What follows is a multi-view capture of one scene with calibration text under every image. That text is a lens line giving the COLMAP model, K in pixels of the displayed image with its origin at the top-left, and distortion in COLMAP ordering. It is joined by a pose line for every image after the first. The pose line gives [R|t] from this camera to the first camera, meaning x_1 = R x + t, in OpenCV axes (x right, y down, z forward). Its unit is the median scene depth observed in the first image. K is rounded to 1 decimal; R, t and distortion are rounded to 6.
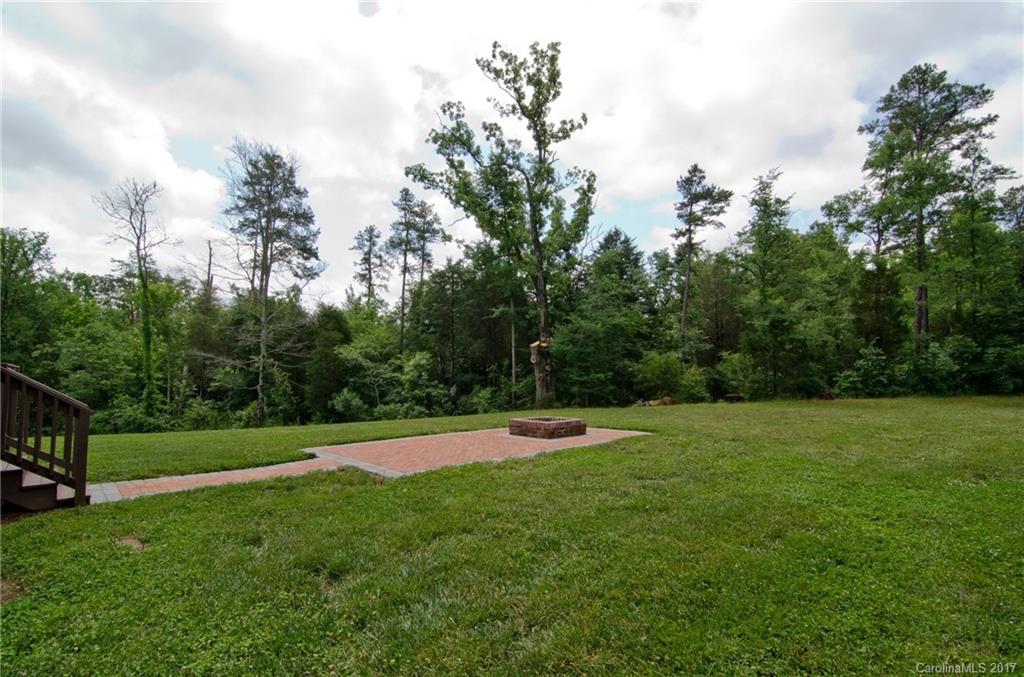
lens RADIAL K [[489.4, 0, 510.6], [0, 489.4, 341.7], [0, 0, 1]] dist [-0.026388, -0.004483]
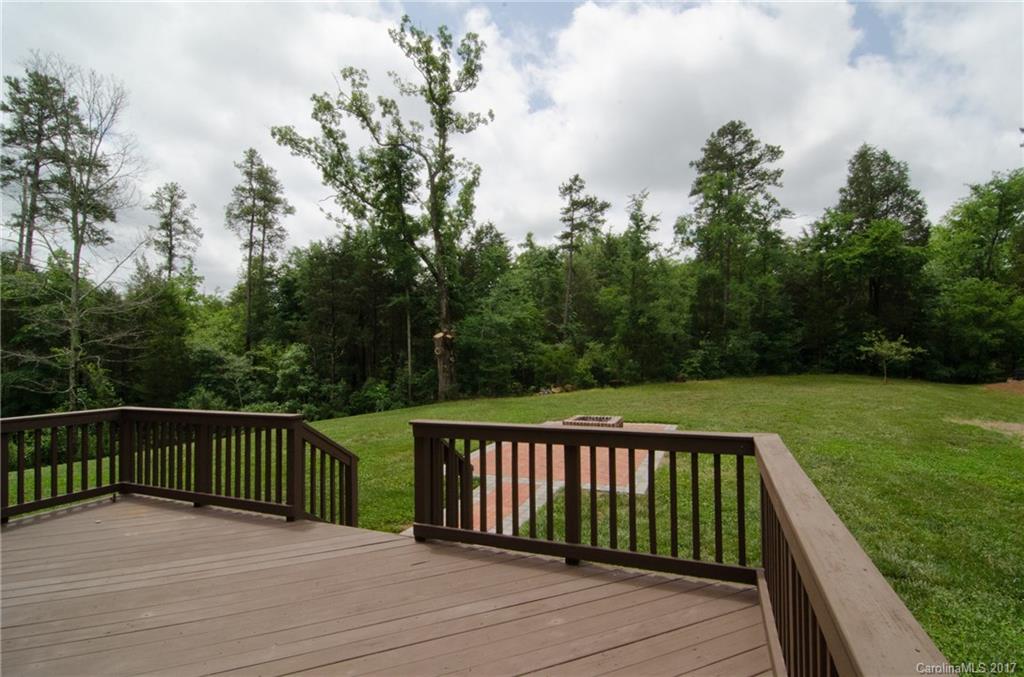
lens RADIAL K [[489.4, 0, 514.5], [0, 489.4, 338.7], [0, 0, 1]] dist [-0.026388, -0.004483]
pose [[0.904825, 0.000424, 0.425783, -0.222744], [-0.015160, 0.999398, 0.031220, -0.020996], [-0.425513, -0.034703, 0.904287, 0.036644]]
